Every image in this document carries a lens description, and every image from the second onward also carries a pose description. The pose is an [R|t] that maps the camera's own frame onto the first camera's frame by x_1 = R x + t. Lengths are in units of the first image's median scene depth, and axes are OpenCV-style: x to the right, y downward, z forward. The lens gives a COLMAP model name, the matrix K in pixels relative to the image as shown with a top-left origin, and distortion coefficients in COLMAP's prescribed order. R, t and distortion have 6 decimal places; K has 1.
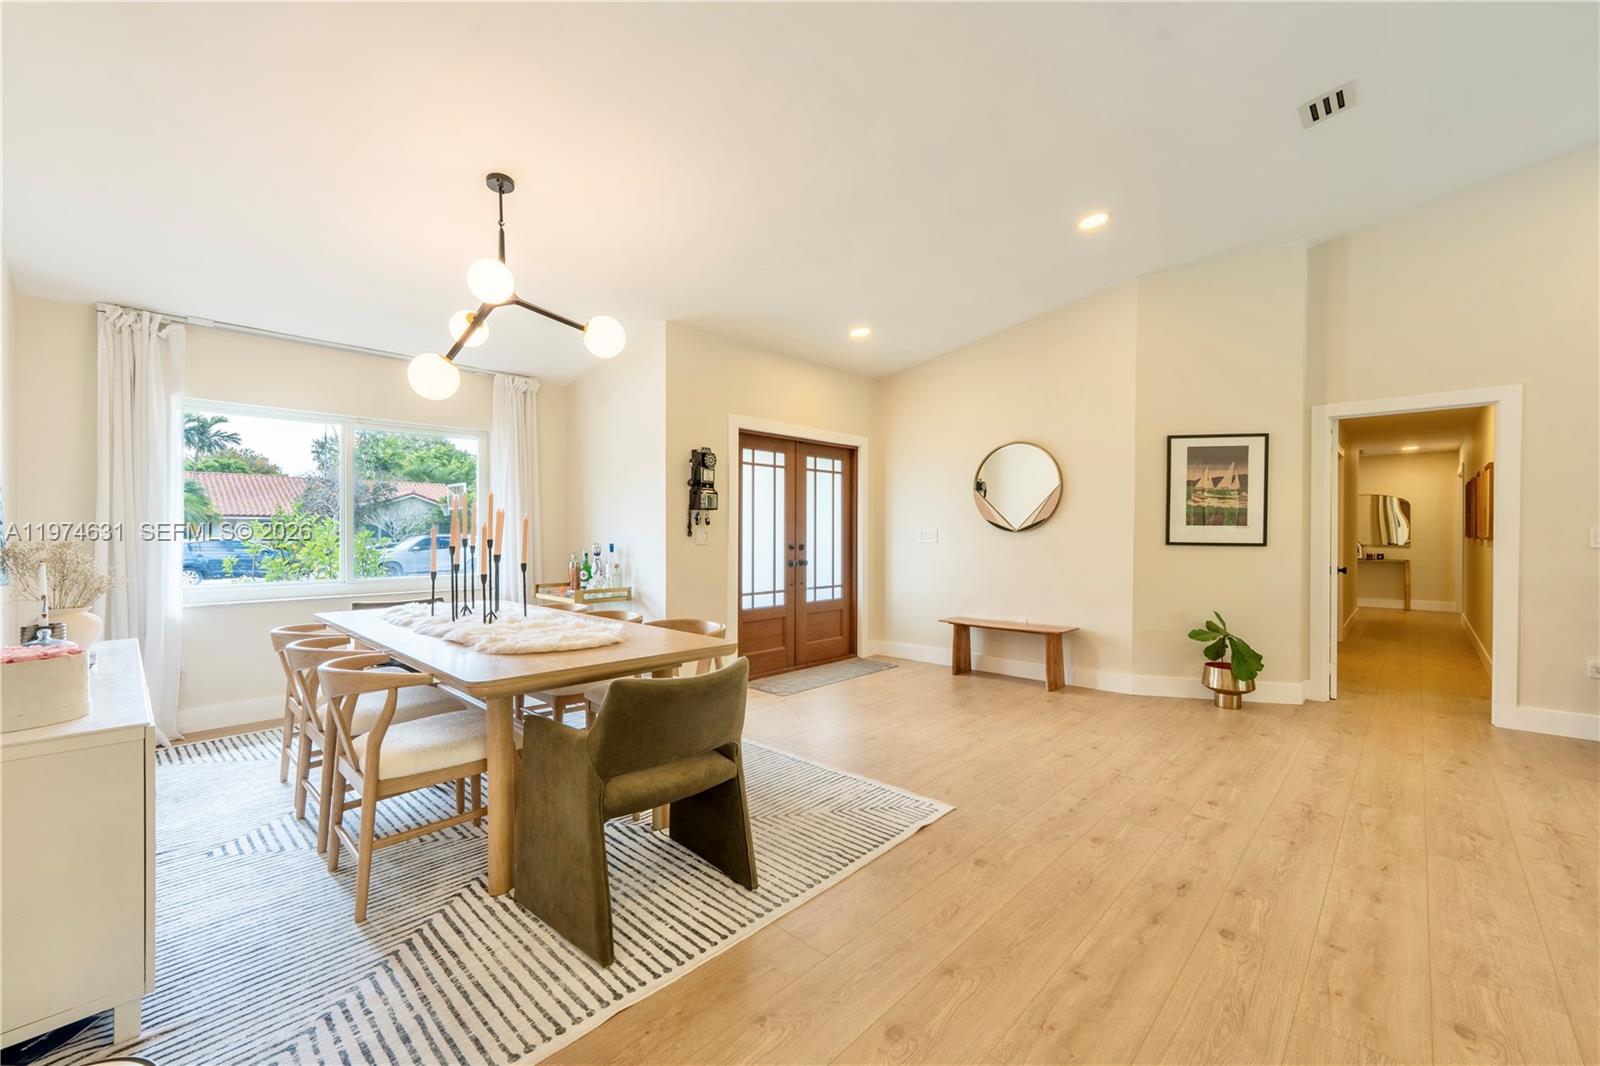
lens RADIAL K [[643.7, 0, 800.0], [0, 643.7, 533.0], [0, 0, 1]] dist [-0.000544, -0.000066]
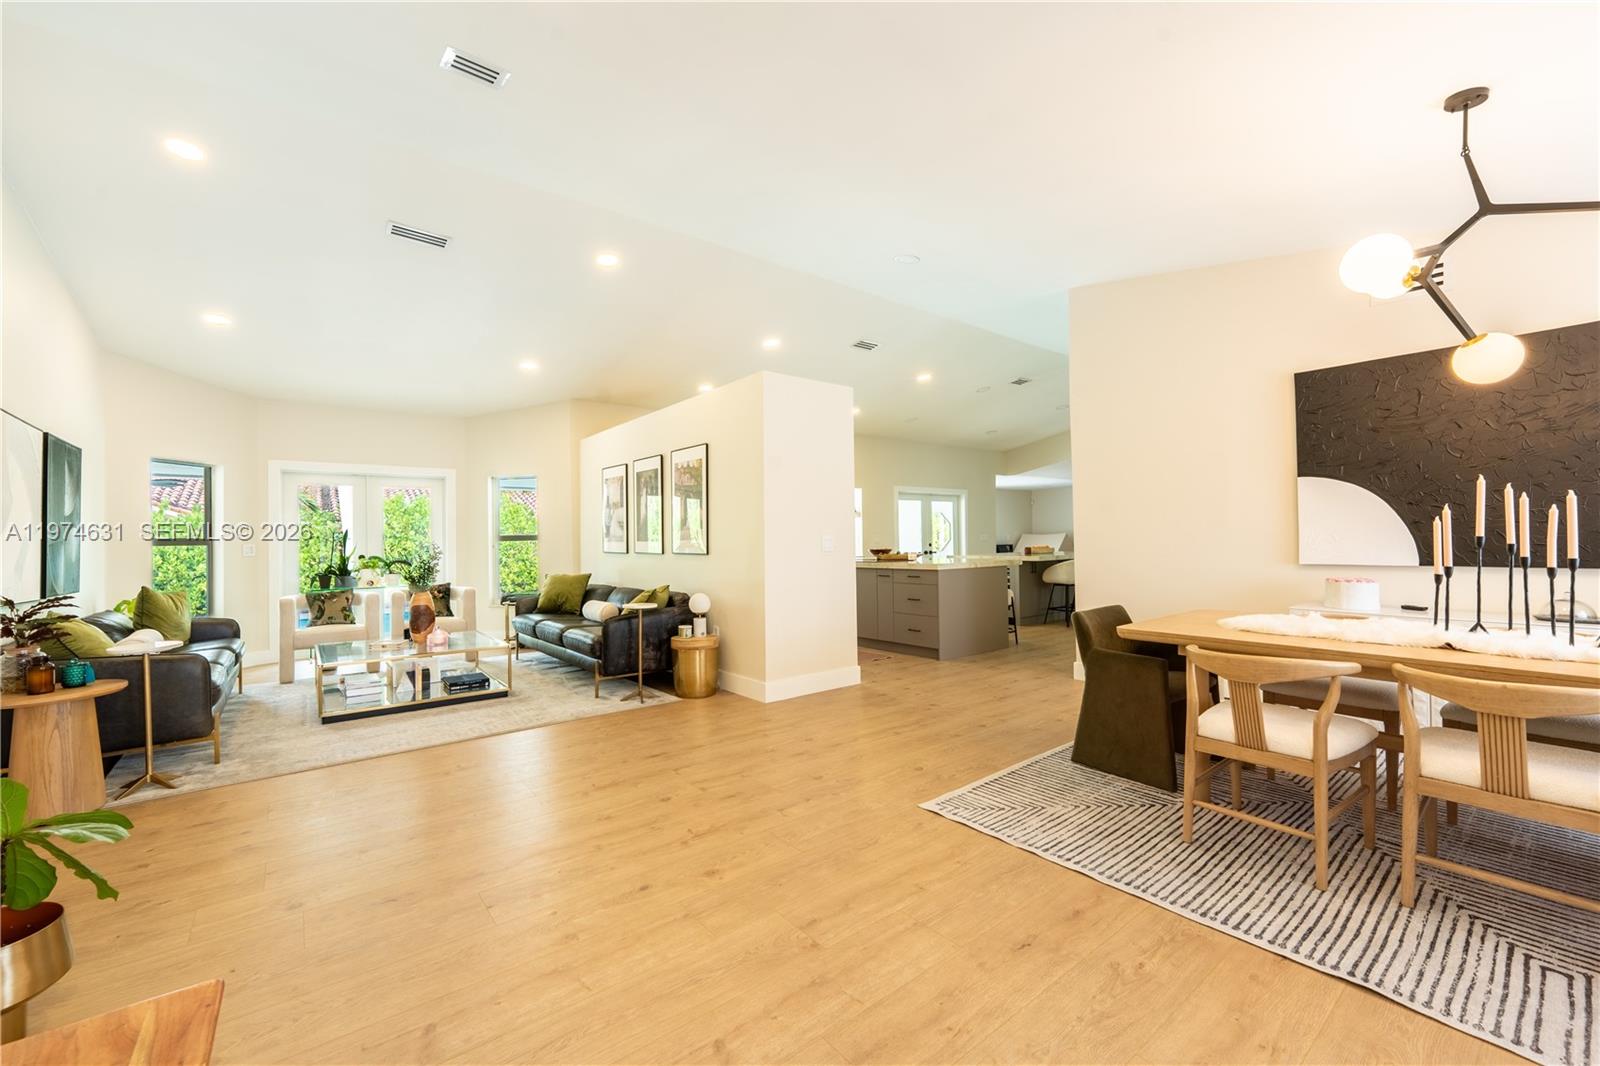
lens RADIAL K [[643.7, 0, 800.0], [0, 643.7, 533.0], [0, 0, 1]] dist [-0.000544, -0.000066]
pose [[-0.990456, 0.013067, 0.137205, 0.291152], [0.012492, 0.999909, -0.005053, -0.002228], [-0.137259, -0.003291, -0.990530, 2.102402]]
